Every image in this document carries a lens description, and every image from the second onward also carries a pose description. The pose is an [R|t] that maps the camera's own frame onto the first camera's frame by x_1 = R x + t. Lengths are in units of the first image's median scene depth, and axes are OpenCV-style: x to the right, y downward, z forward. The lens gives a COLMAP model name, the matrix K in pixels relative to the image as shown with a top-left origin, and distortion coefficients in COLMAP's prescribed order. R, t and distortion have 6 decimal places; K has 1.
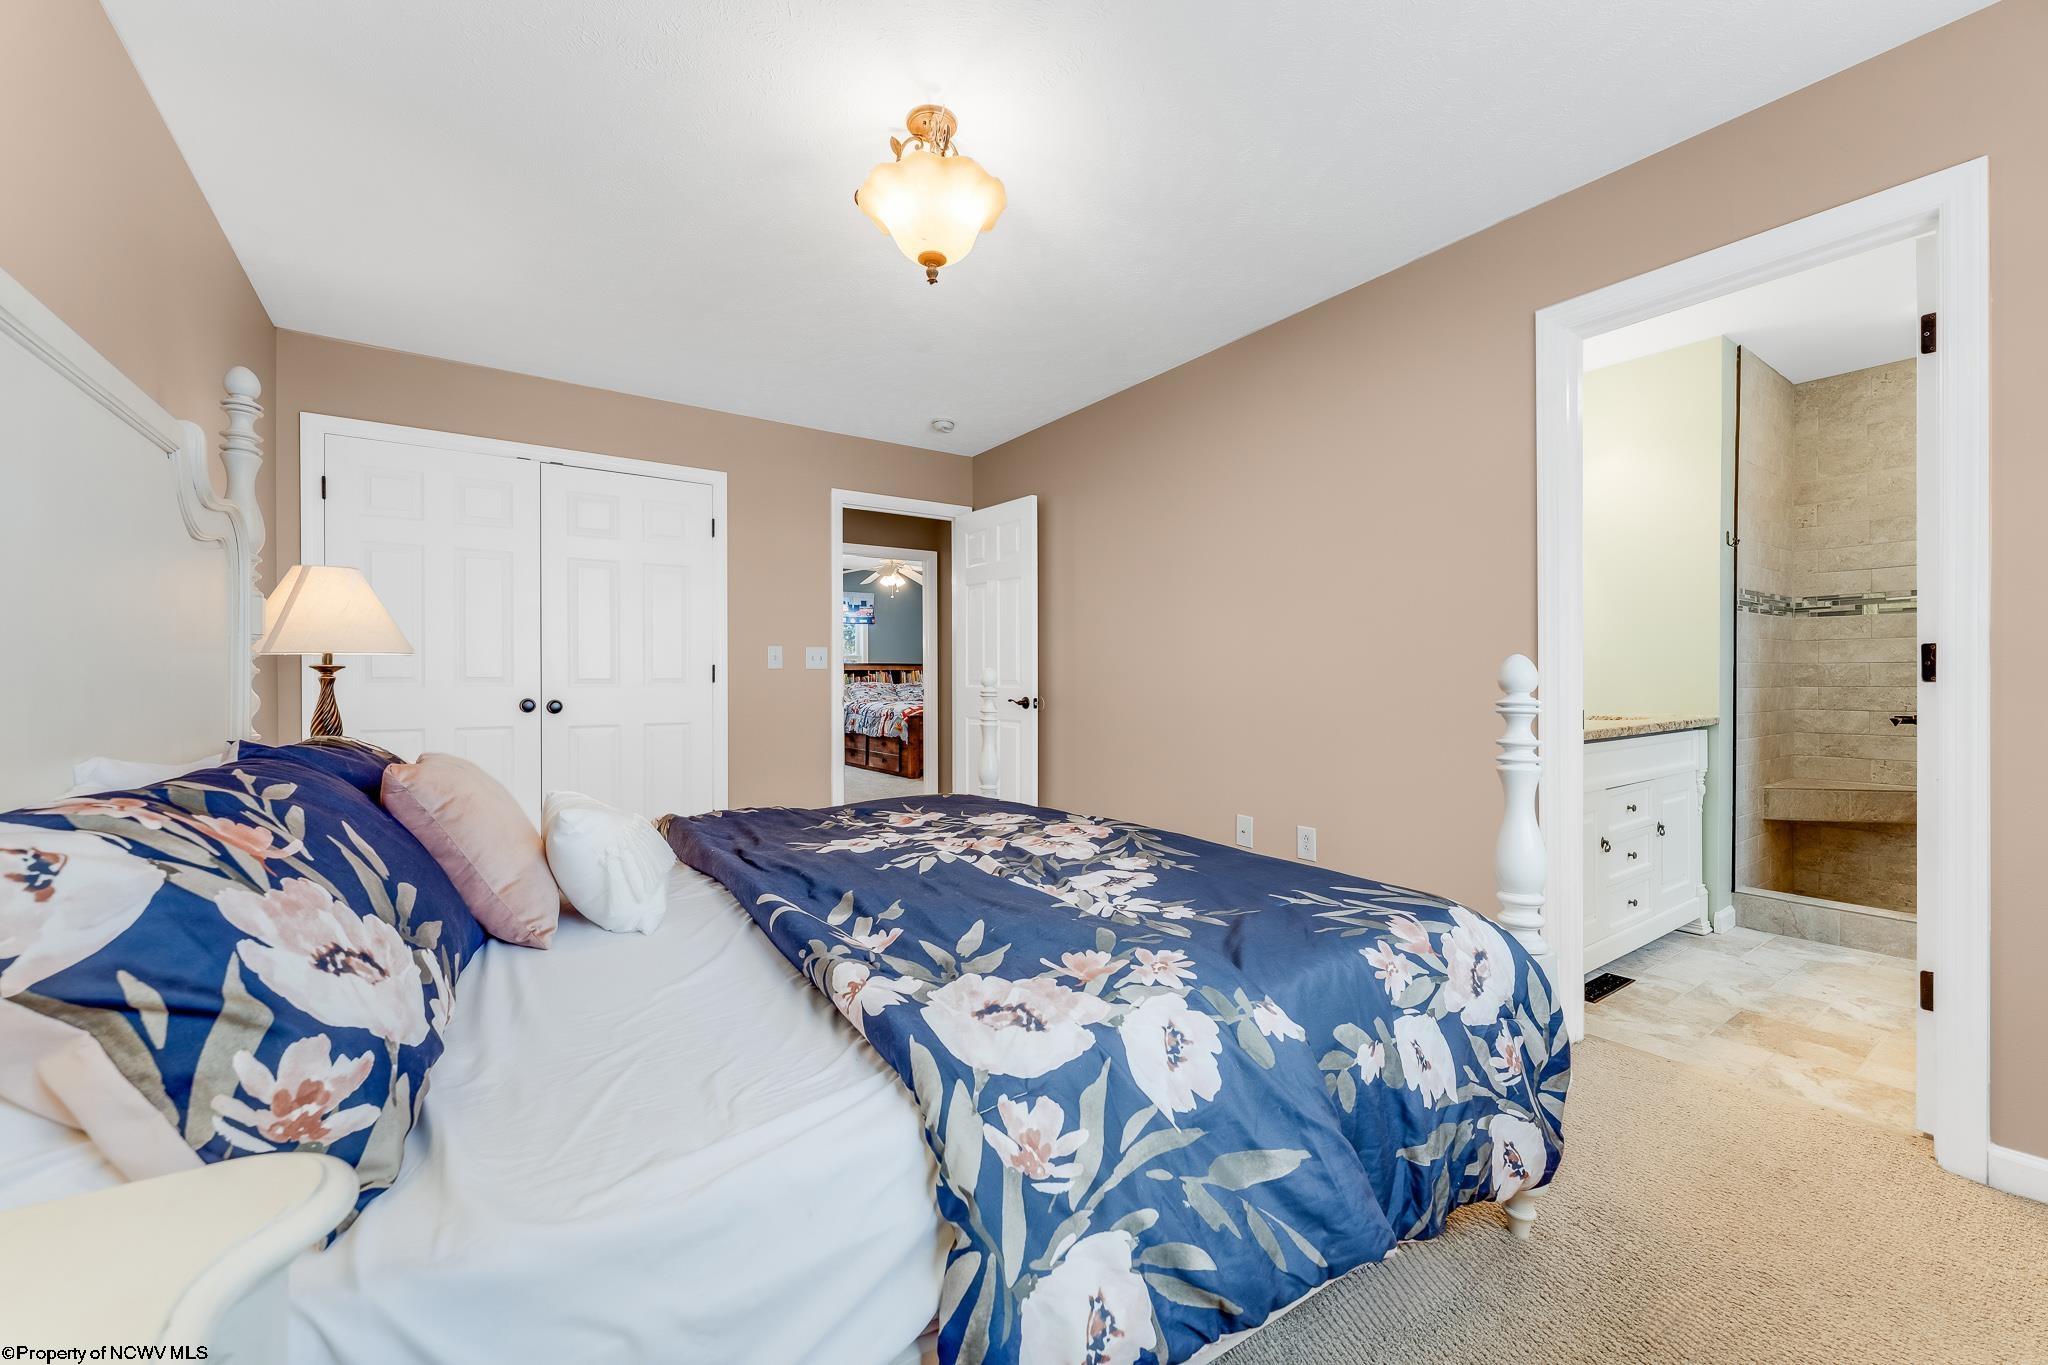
lens RADIAL K [[811.1, 0, 1018.0], [0, 811.1, 682.1], [0, 0, 1]] dist [-0.001008, 0.000024]
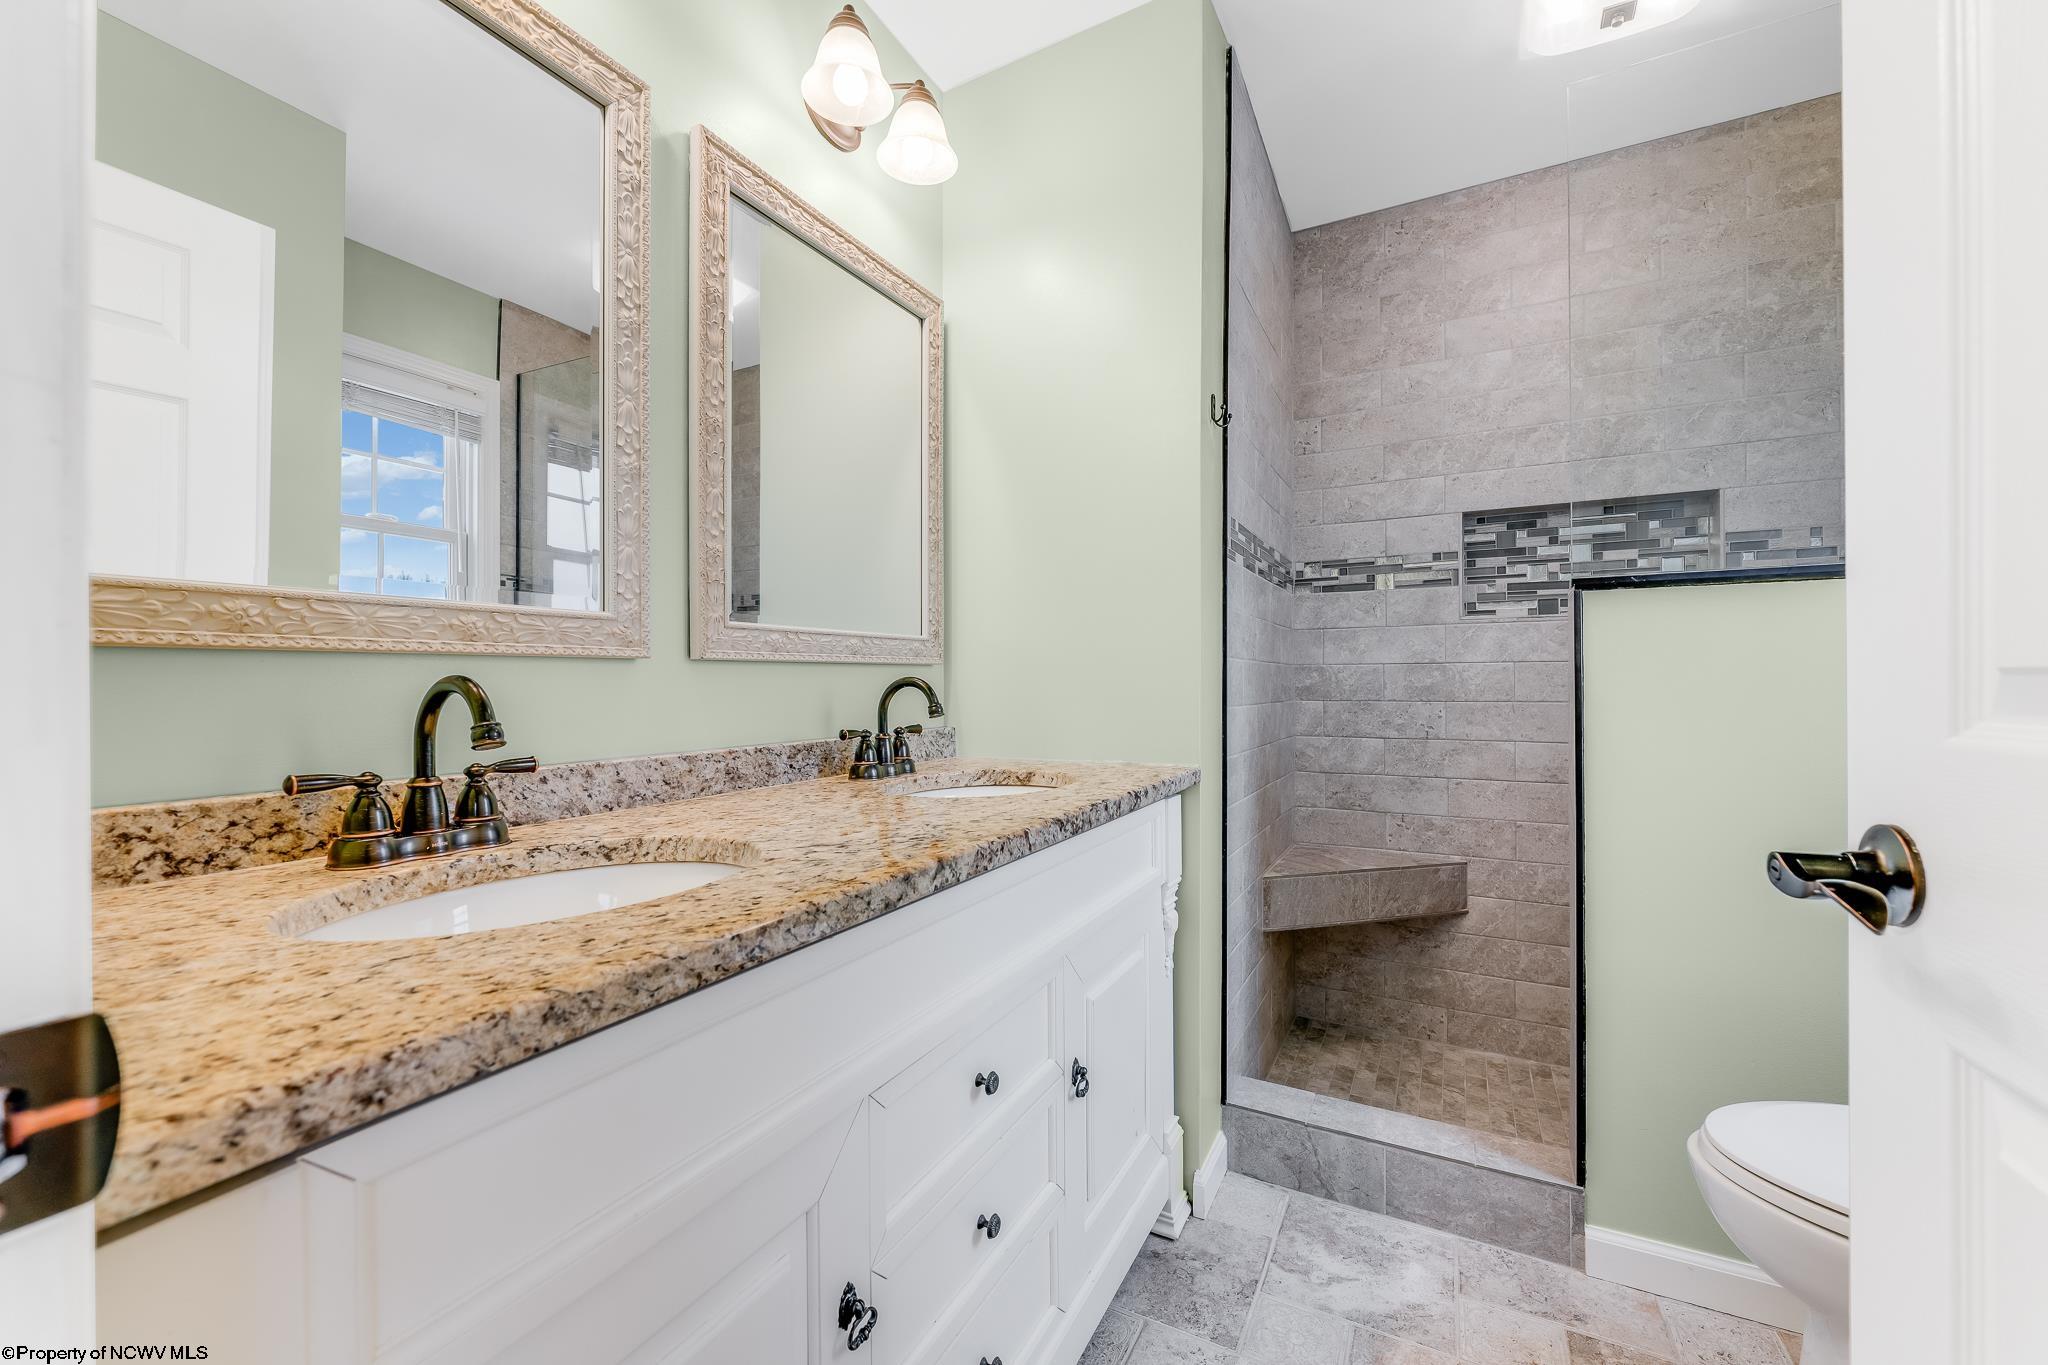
lens RADIAL K [[811.1, 0, 1024.4], [0, 811.1, 679.5], [0, 0, 1]] dist [-0.001008, 0.000024]
pose [[0.884030, 0.006483, 0.467385, 0.532841], [-0.000084, 0.999906, -0.013712, -0.002728], [-0.467430, 0.012083, 0.883948, 0.606140]]
